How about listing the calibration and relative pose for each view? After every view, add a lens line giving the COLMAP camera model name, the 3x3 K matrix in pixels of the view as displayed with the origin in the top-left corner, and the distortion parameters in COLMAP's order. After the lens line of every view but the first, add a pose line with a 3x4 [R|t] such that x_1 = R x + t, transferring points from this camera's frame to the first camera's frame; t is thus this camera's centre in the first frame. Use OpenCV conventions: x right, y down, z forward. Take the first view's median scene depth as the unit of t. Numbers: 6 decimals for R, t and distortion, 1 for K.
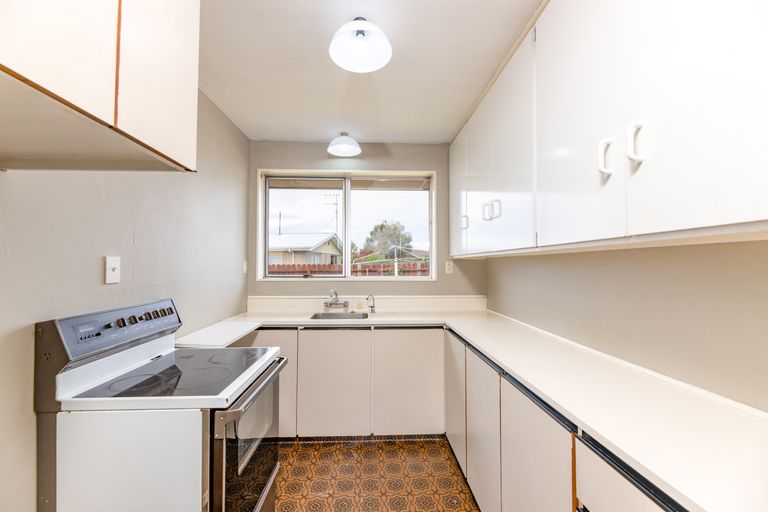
lens RADIAL K [[323.9, 0, 384.4], [0, 323.9, 258.6], [0, 0, 1]] dist [0.001756, -0.000943]
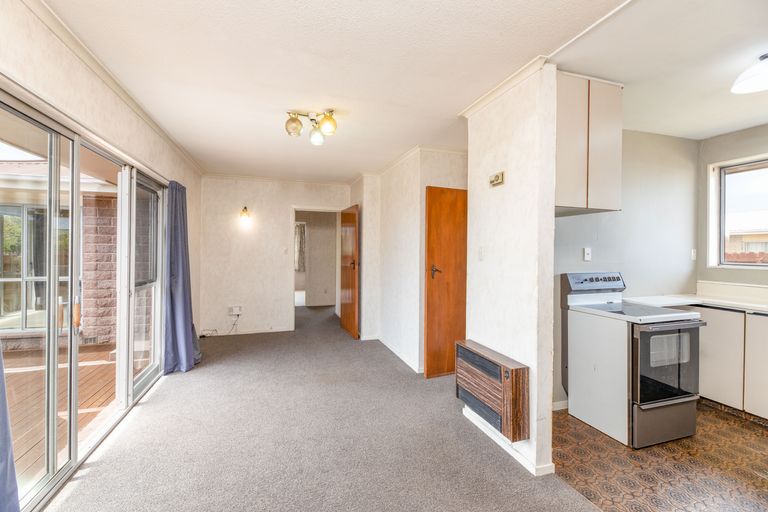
lens RADIAL K [[323.9, 0, 385.1], [0, 323.9, 250.5], [0, 0, 1]] dist [0.001756, -0.000943]
pose [[0.296963, -0.000153, -0.954889, 0.673863], [0.012244, 0.999918, 0.003648, -0.011416], [0.954811, -0.012775, 0.296941, -0.761045]]
